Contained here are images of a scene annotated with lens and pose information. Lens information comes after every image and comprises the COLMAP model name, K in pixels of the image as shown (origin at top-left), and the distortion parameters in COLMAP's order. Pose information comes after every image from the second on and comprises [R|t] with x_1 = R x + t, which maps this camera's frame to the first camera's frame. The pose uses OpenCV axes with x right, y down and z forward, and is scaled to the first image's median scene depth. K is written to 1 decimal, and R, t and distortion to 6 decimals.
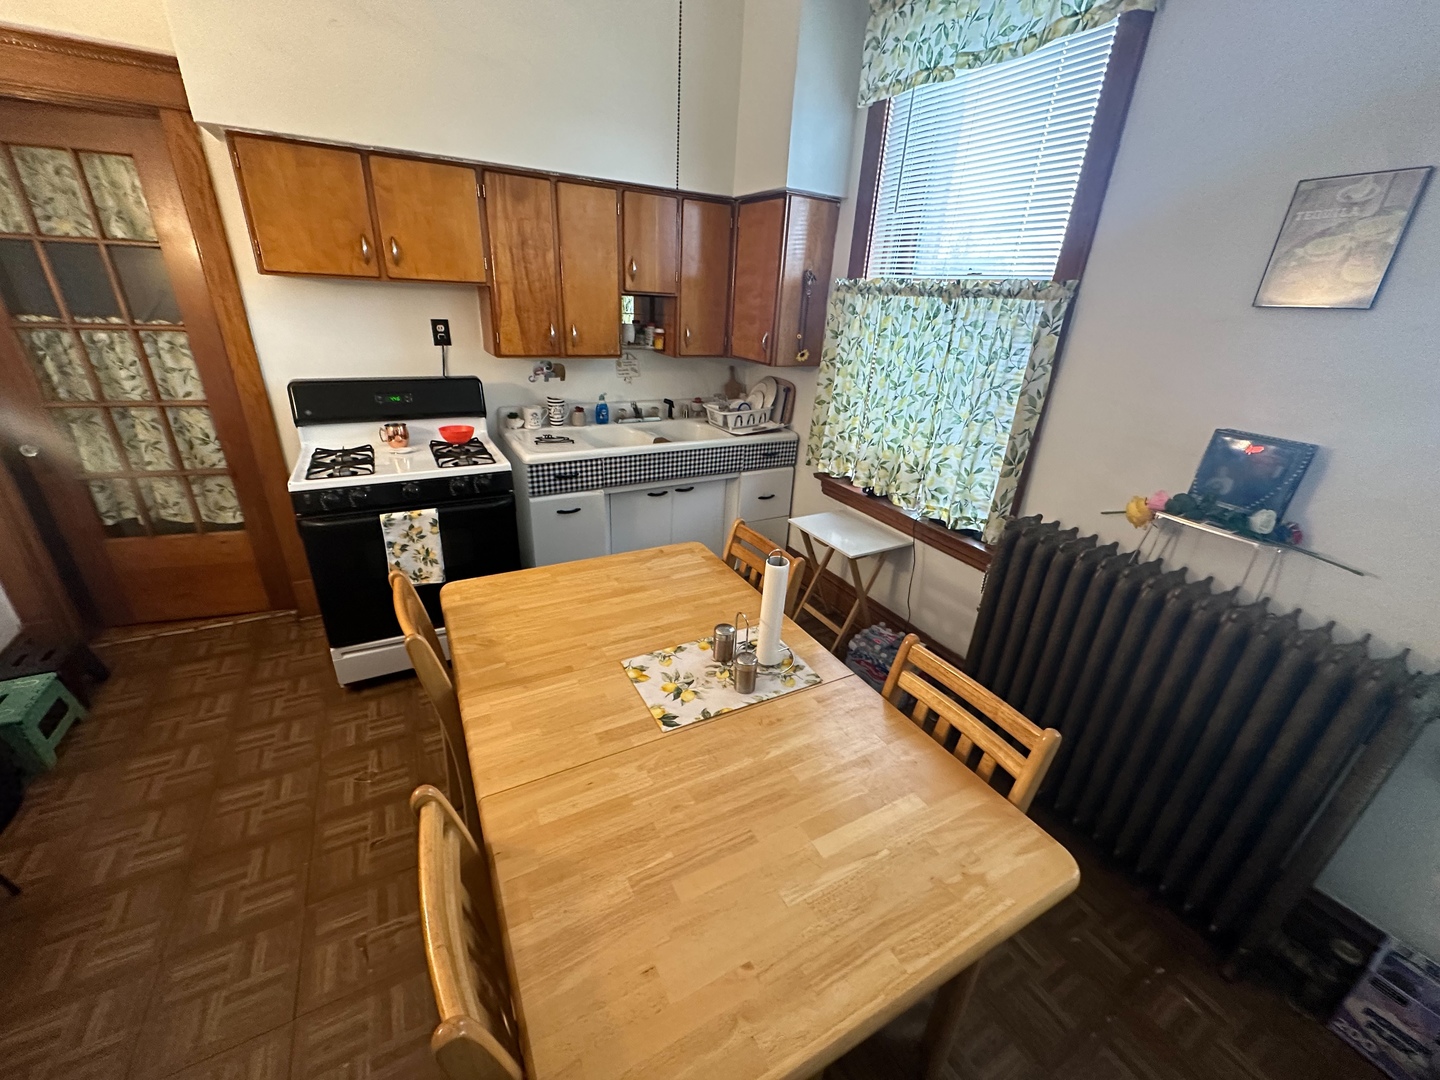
lens RADIAL K [[573.9, 0, 717.4], [0, 573.9, 544.3], [0, 0, 1]] dist [-0.000327, 0.000154]
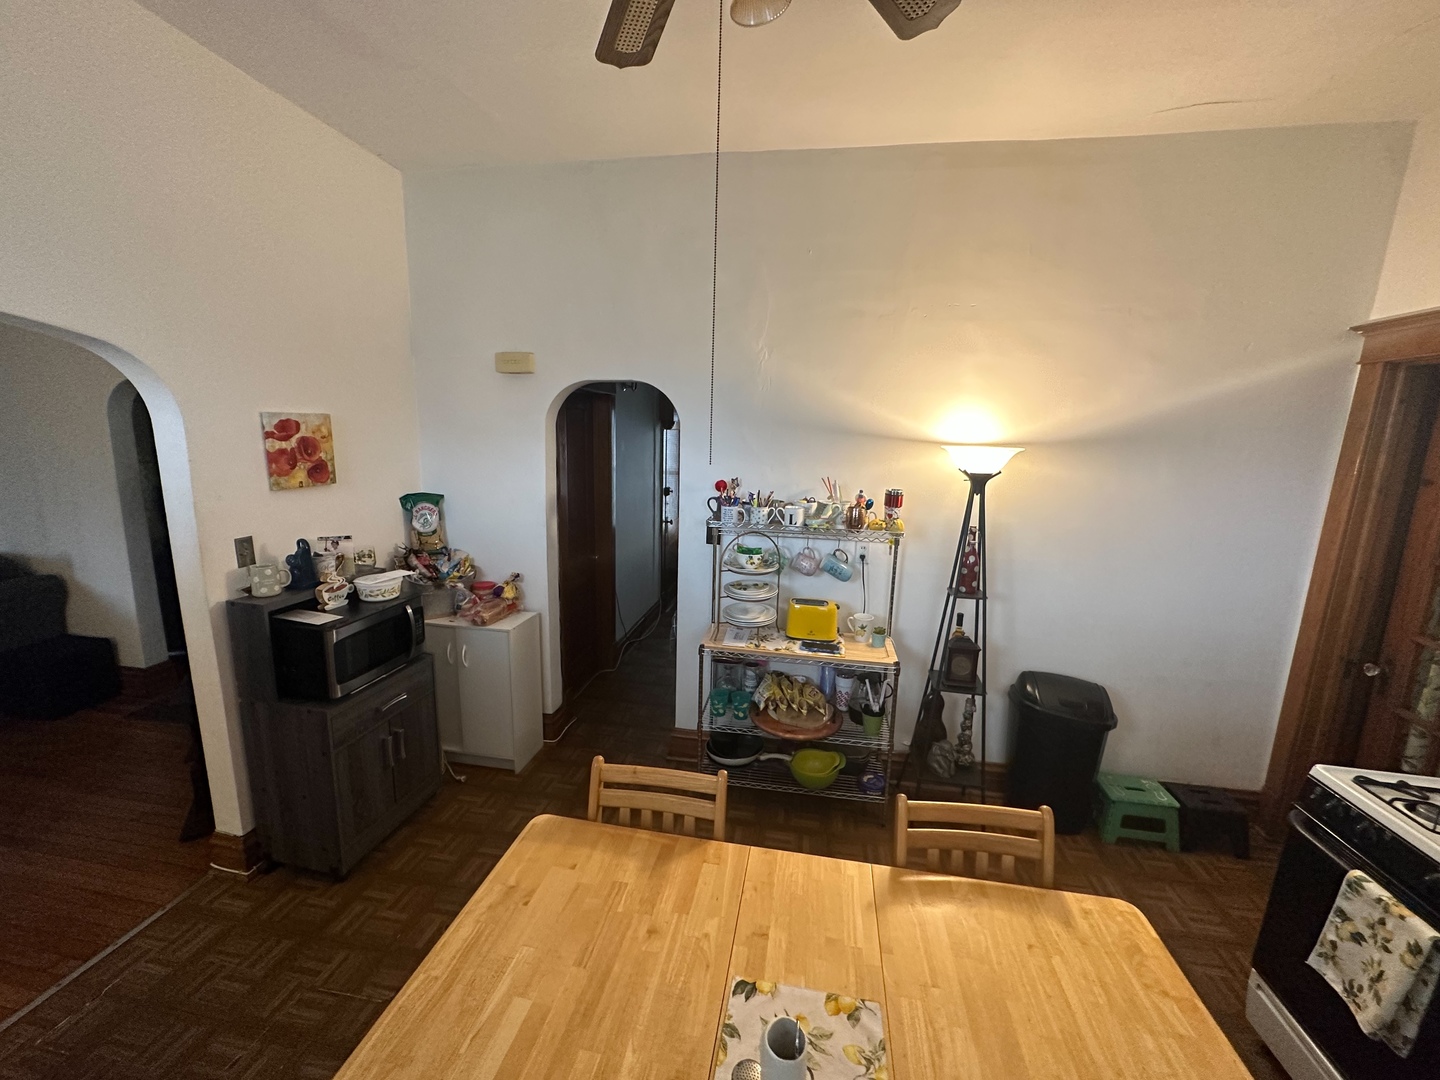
lens RADIAL K [[573.9, 0, 721.3], [0, 573.9, 537.8], [0, 0, 1]] dist [-0.000327, 0.000154]
pose [[-0.614363, 0.080849, -0.784870, 0.331564], [-0.369485, 0.849449, 0.376718, -0.344798], [0.697165, 0.521439, -0.491998, 0.610934]]
